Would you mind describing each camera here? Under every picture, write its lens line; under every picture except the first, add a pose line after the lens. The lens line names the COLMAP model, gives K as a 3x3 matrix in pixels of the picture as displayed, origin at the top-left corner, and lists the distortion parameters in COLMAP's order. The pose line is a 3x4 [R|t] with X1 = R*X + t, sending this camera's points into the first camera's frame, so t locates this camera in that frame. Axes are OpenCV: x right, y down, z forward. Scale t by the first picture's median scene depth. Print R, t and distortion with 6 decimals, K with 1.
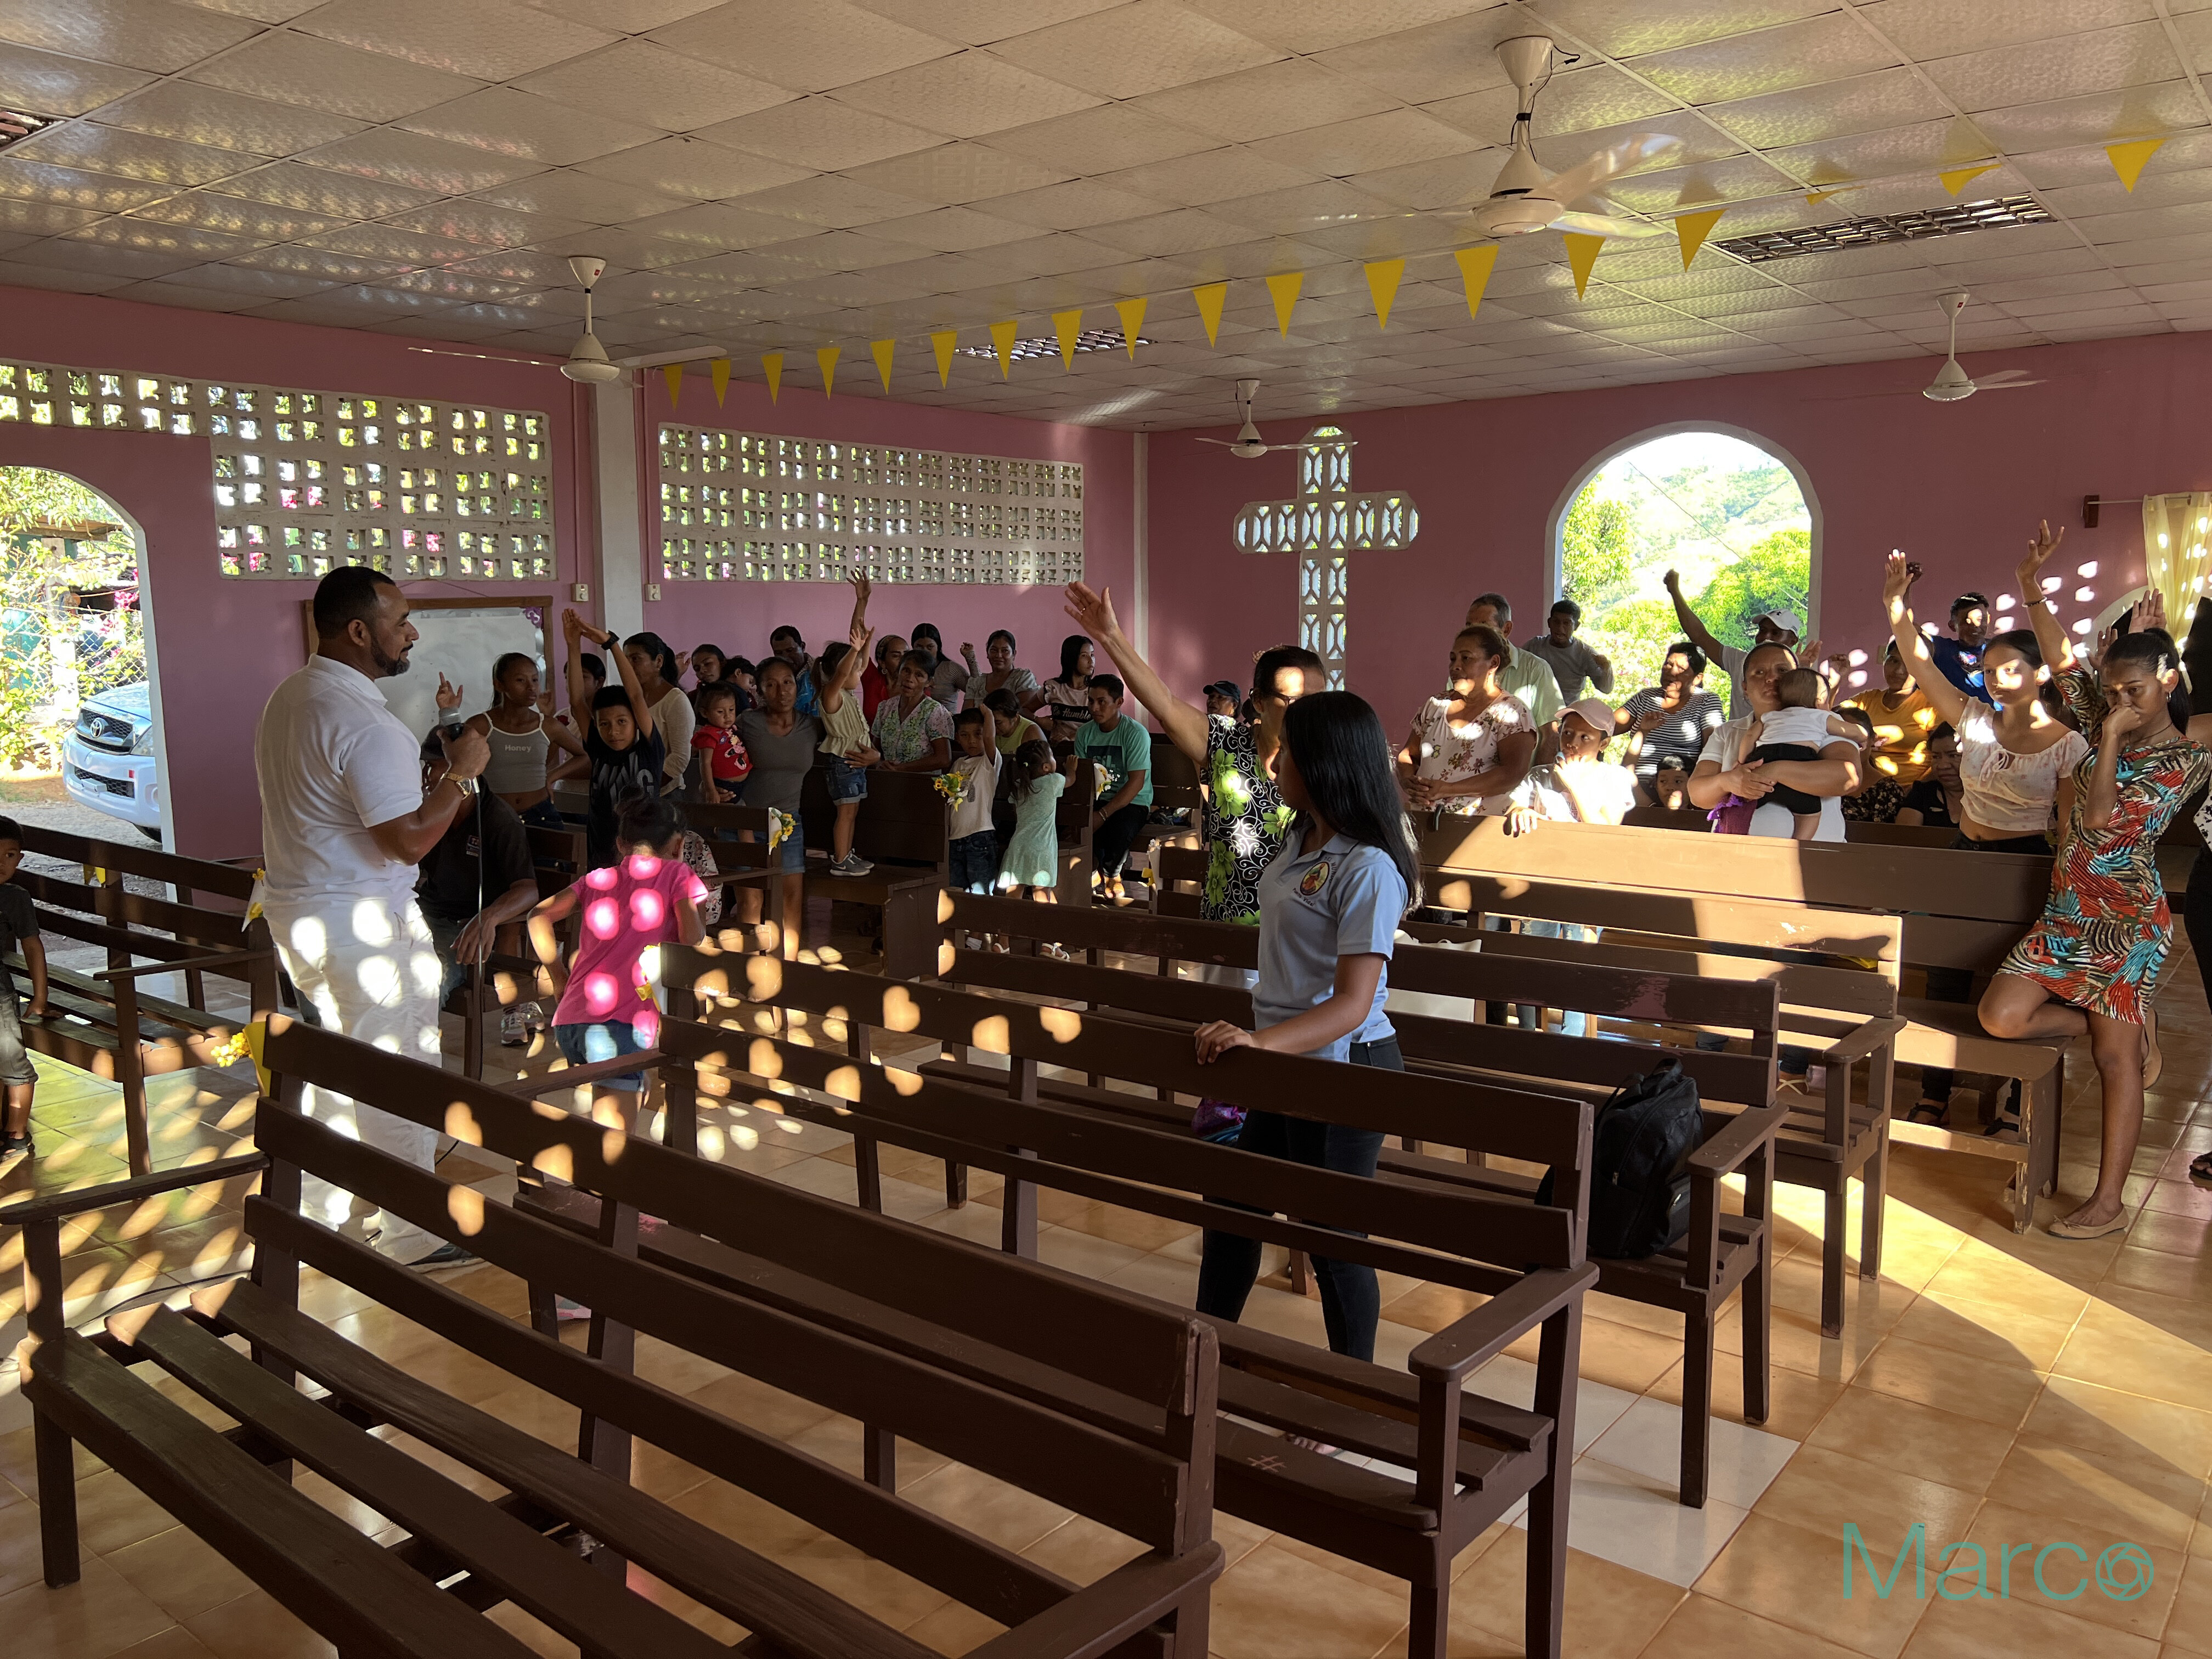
lens RADIAL K [[1643.4, 0, 1092.9], [0, 1643.4, 821.2], [0, 0, 1]] dist [0.092615, -0.149421]
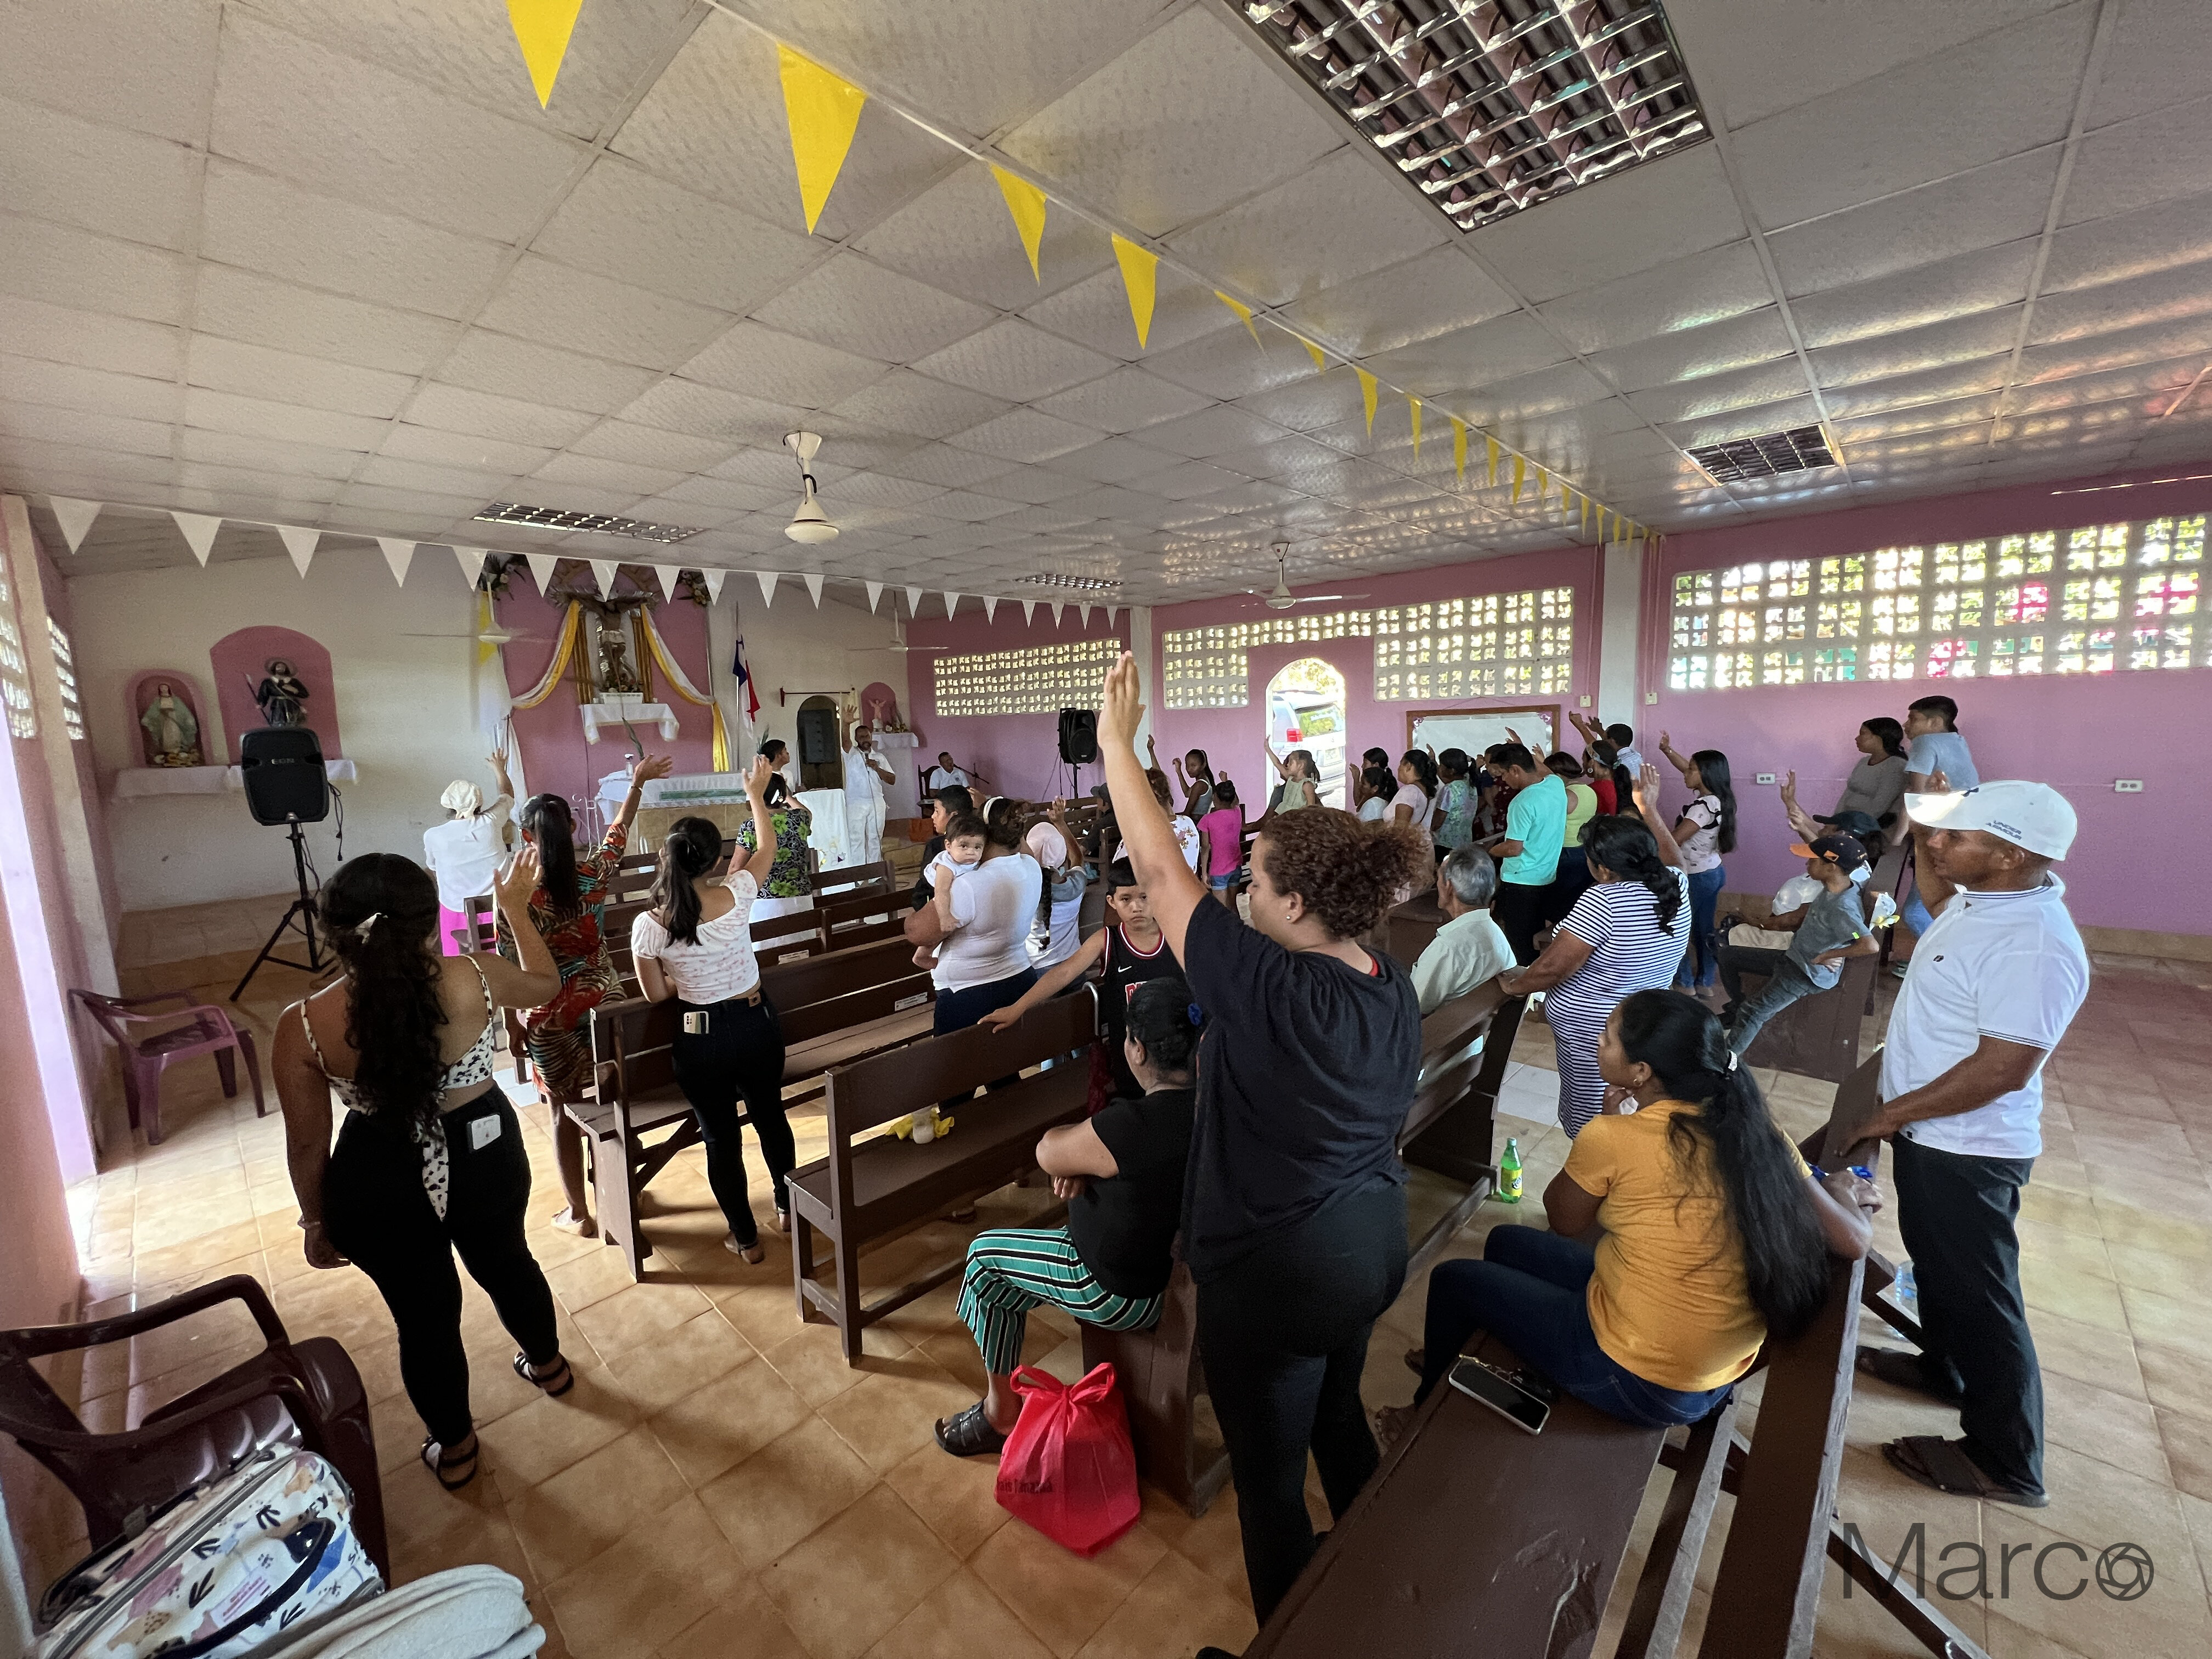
lens RADIAL K [[910.1, 0, 1103.2], [0, 910.1, 858.8], [0, 0, 1]] dist [-0.000200, 0.000043]
pose [[-0.081977, 0.156040, -0.984343, 0.579383], [-0.100795, 0.981305, 0.163953, -0.090326], [0.991524, 0.112657, -0.064716, 0.649658]]
